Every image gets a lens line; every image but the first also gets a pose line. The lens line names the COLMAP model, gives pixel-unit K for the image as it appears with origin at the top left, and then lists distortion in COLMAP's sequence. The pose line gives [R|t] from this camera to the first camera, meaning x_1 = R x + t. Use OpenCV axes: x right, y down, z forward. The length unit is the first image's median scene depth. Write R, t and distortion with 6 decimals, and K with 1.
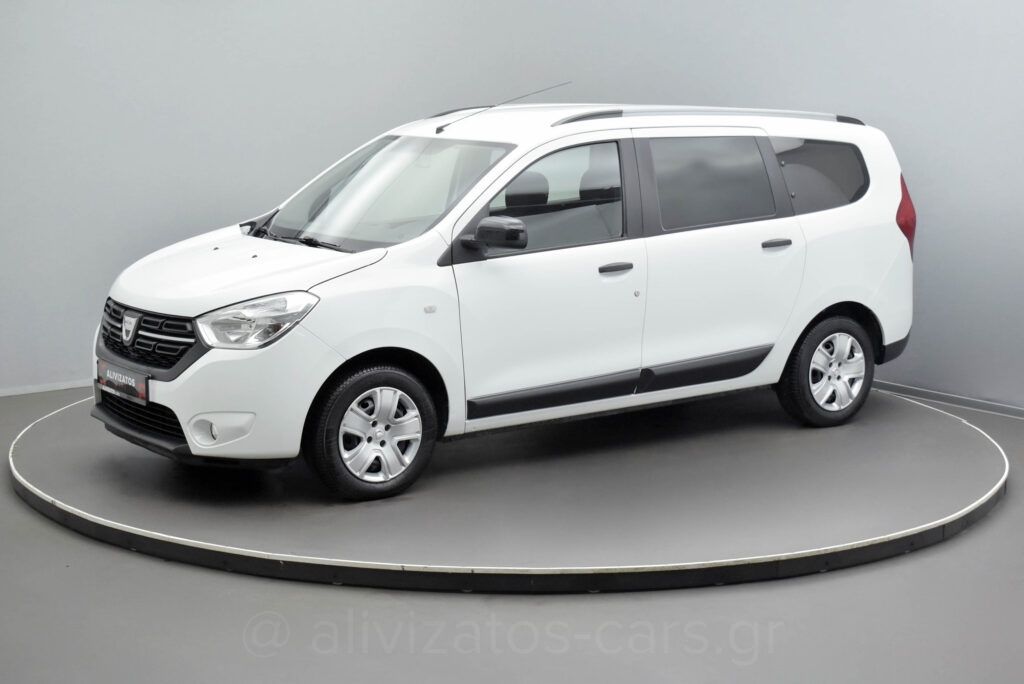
lens RADIAL K [[1683.9, 0, 512.0], [0, 1683.9, 342.0], [0, 0, 1]] dist [-0.031186, -0.046573]
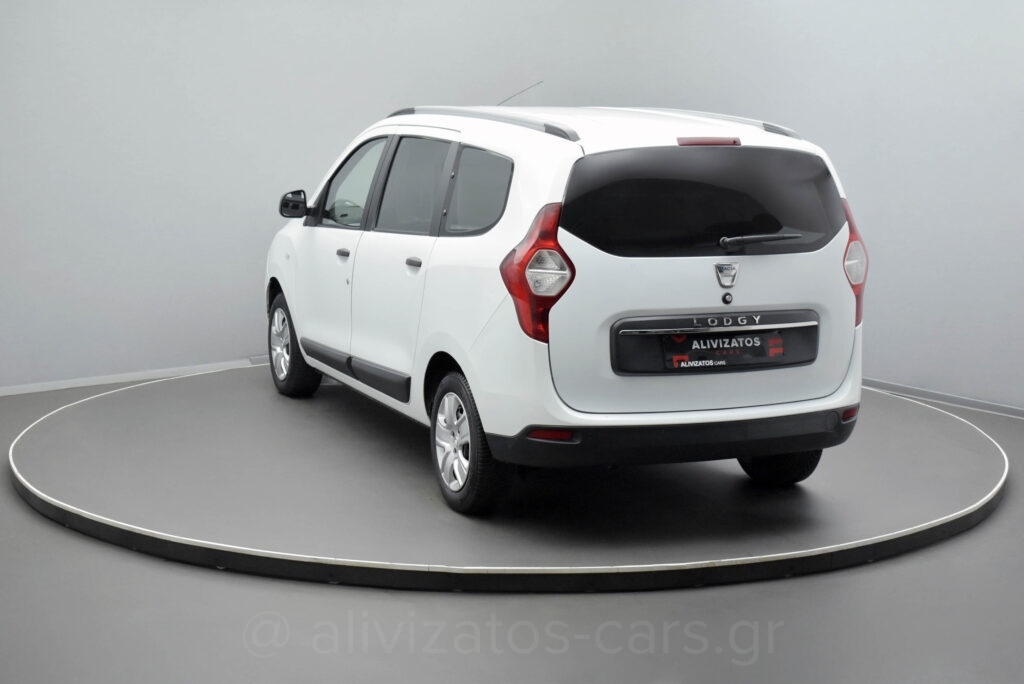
lens RADIAL K [[1683.9, 0, 512.0], [0, 1683.9, 342.0], [0, 0, 1]] dist [-0.031186, -0.046573]
pose [[-0.227214, 0.134002, -0.964581, 1.135295], [-0.171990, 0.969397, 0.175184, -0.205886], [0.958537, 0.205702, -0.197213, 1.402219]]
